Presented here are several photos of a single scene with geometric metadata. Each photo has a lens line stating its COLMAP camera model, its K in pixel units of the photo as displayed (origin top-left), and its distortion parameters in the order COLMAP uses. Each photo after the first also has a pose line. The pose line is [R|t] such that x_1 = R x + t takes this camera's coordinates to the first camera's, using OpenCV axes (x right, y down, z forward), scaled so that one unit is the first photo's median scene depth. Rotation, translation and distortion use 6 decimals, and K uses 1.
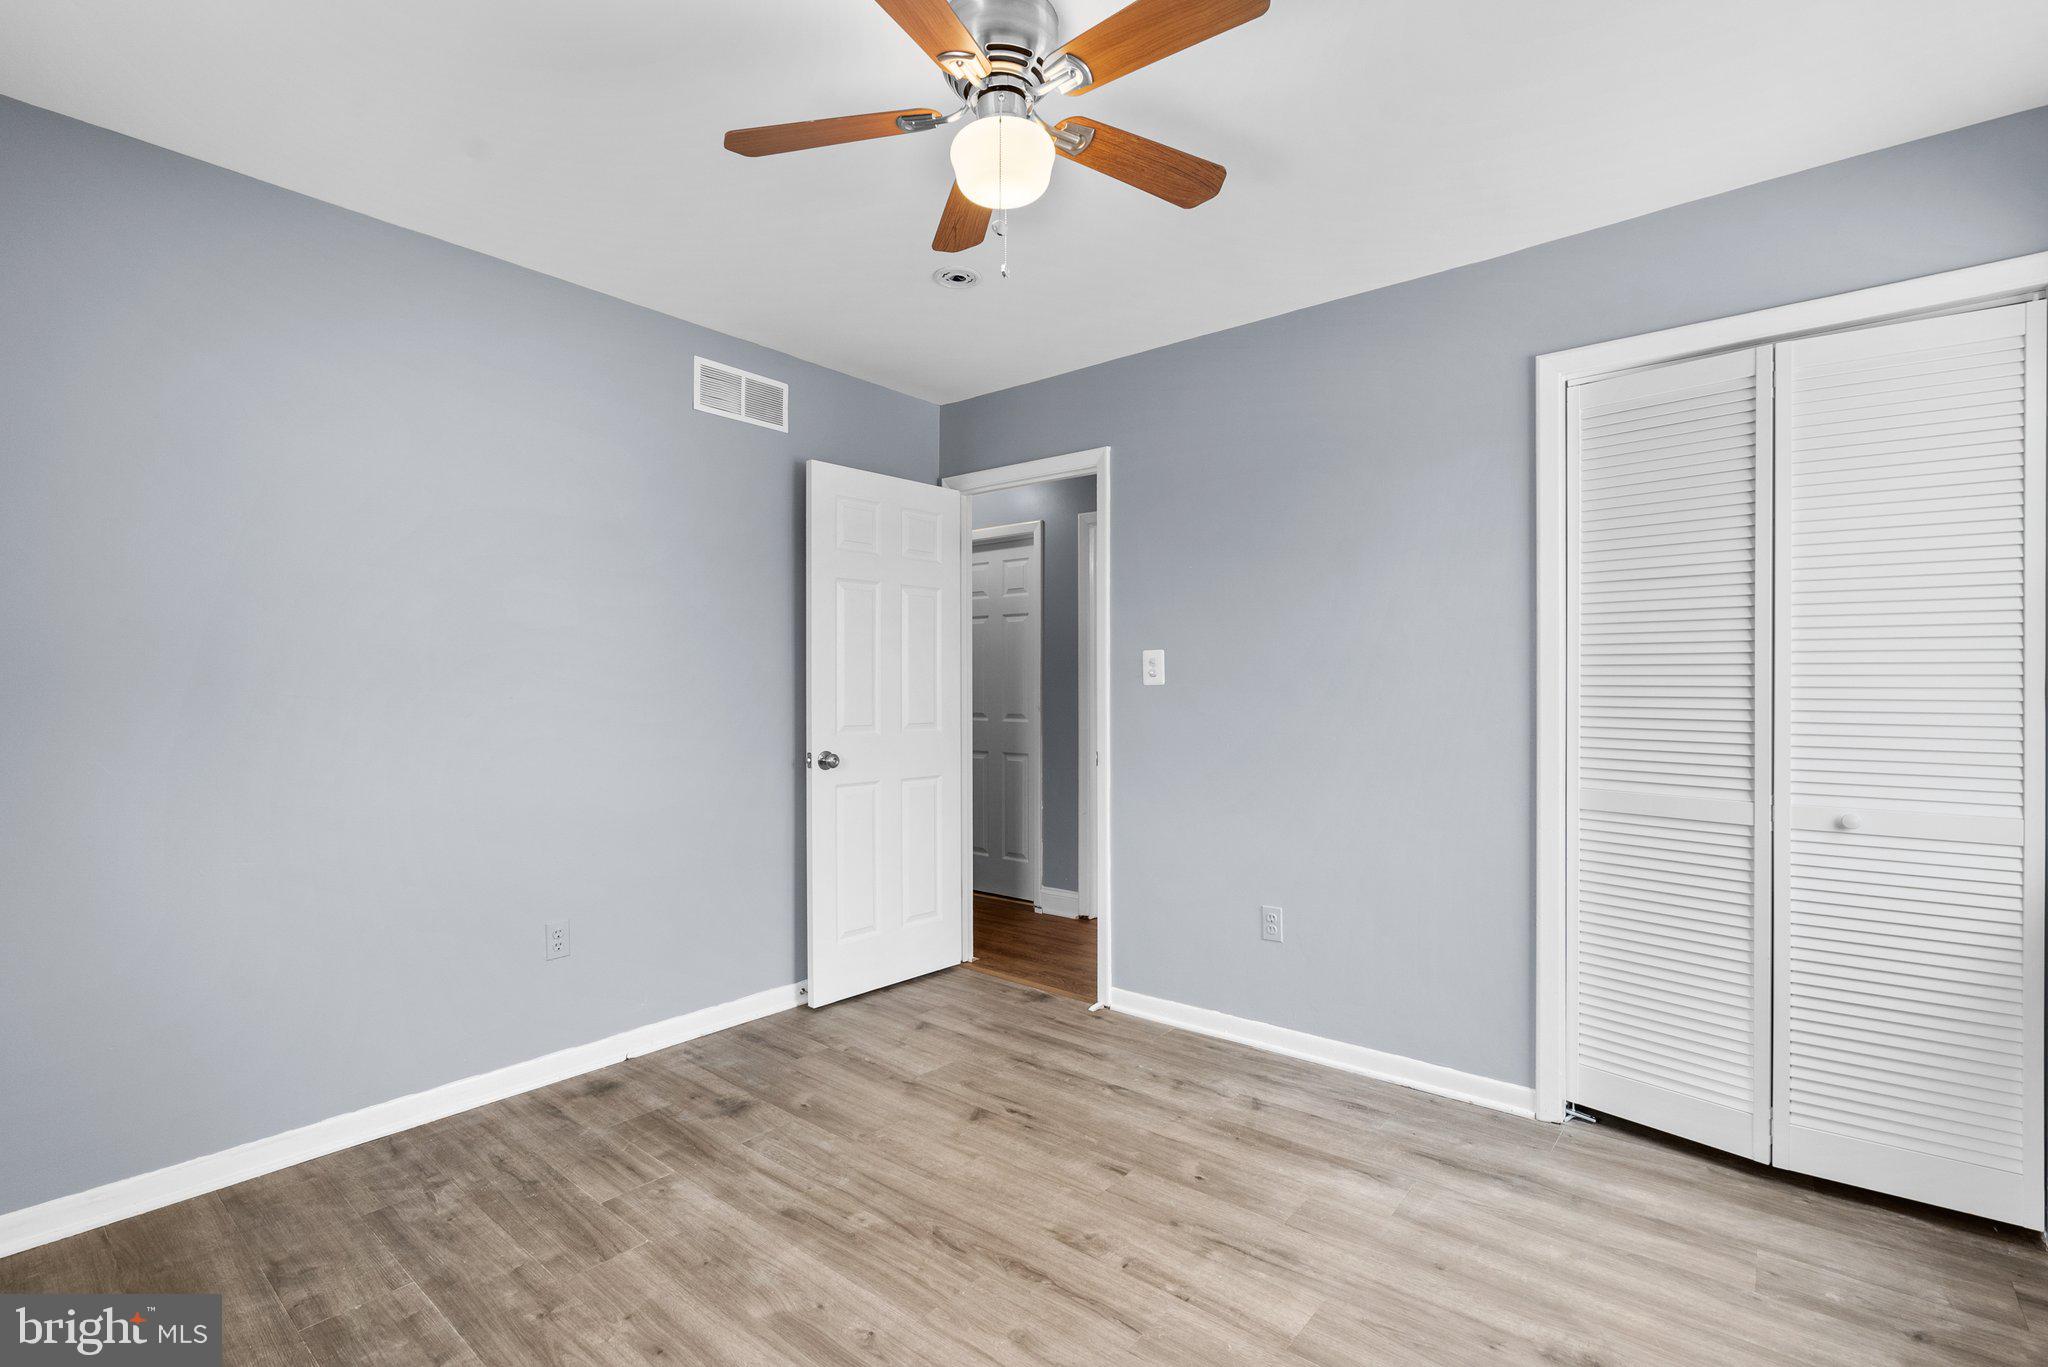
lens RADIAL K [[933.5, 0, 1033.1], [0, 933.5, 680.2], [0, 0, 1]] dist [-0.000255, 0.000185]
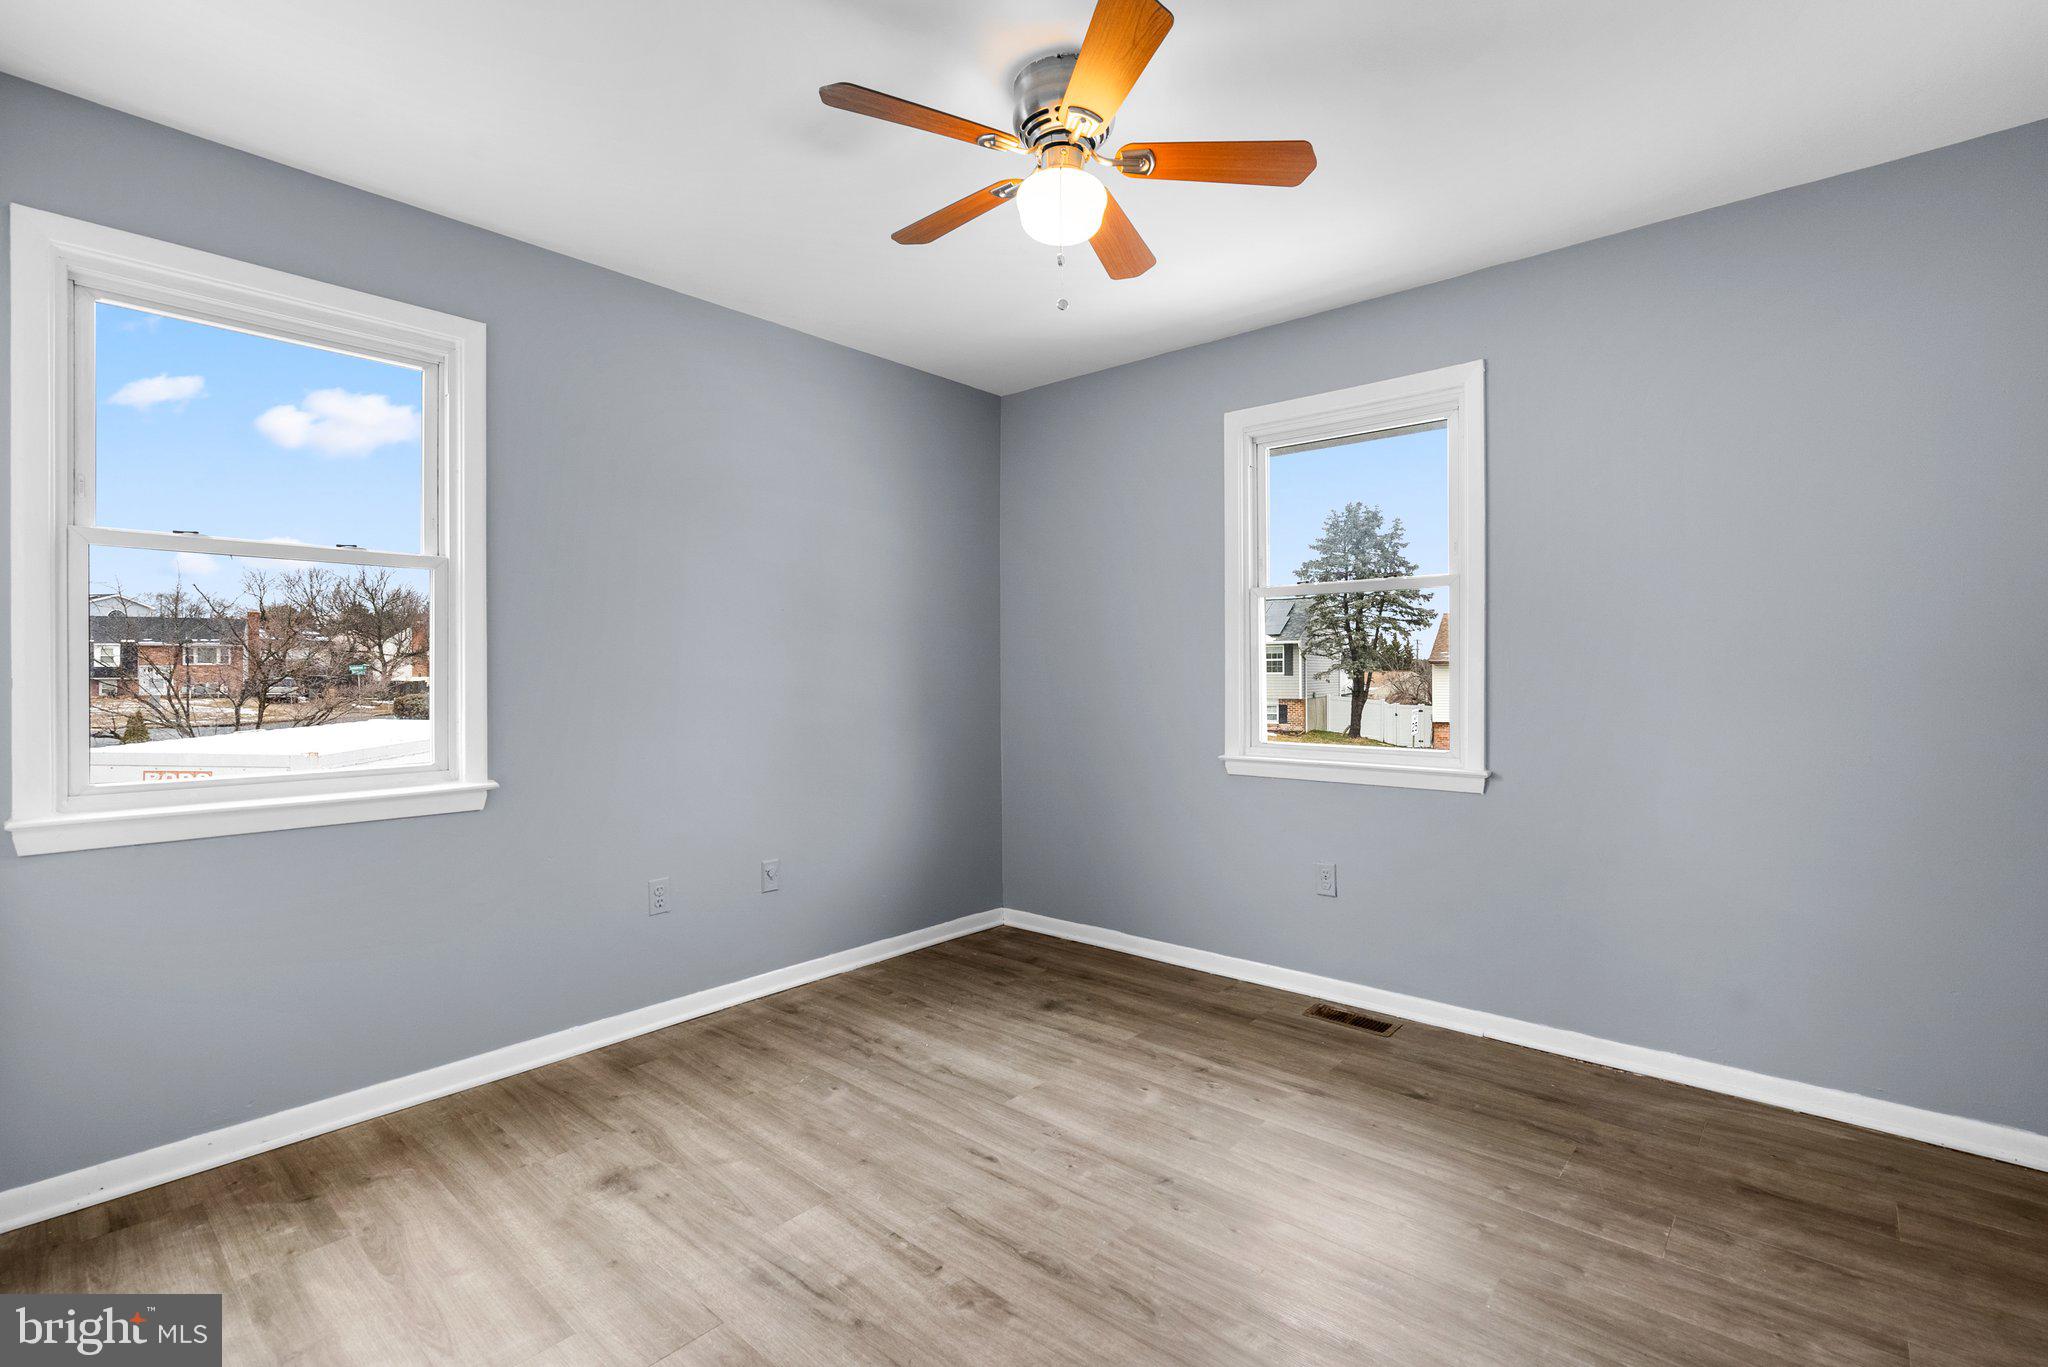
lens RADIAL K [[933.5, 0, 1033.1], [0, 933.5, 680.2], [0, 0, 1]] dist [-0.000255, 0.000185]
pose [[-0.999622, 0.003461, 0.027276, -0.025409], [0.003565, 0.999987, 0.003751, 0.027059], [-0.027263, 0.003847, -0.999621, 1.971999]]
